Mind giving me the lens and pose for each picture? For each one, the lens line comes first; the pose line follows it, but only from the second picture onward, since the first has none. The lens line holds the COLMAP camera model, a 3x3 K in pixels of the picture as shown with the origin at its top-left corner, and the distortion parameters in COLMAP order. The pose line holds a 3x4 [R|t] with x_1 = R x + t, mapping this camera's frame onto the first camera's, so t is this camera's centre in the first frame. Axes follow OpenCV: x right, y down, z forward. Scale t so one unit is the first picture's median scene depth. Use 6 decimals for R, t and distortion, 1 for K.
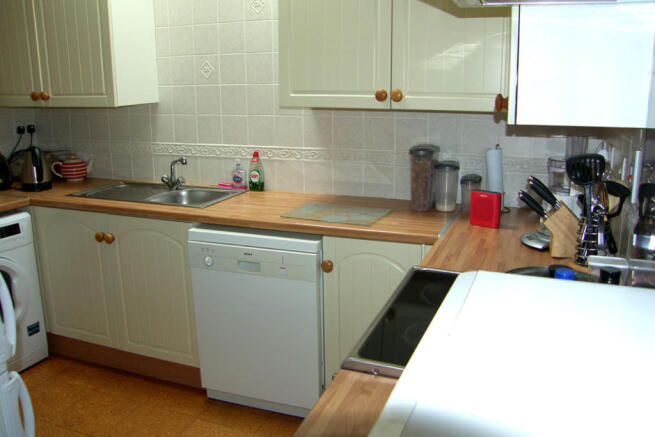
lens RADIAL K [[553.3, 0, 345.6], [0, 553.3, 218.4], [0, 0, 1]] dist [-0.246590, 0.163098]
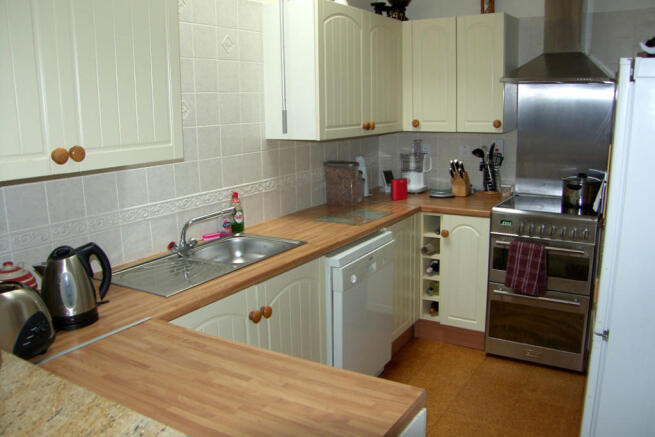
lens RADIAL K [[553.3, 0, 345.6], [0, 553.3, 218.4], [0, 0, 1]] dist [-0.246590, 0.163098]
pose [[0.157145, -0.197140, 0.967699, -1.123091], [0.269781, 0.951173, 0.149964, -0.175636], [-0.950012, 0.237500, 0.202657, 0.638678]]
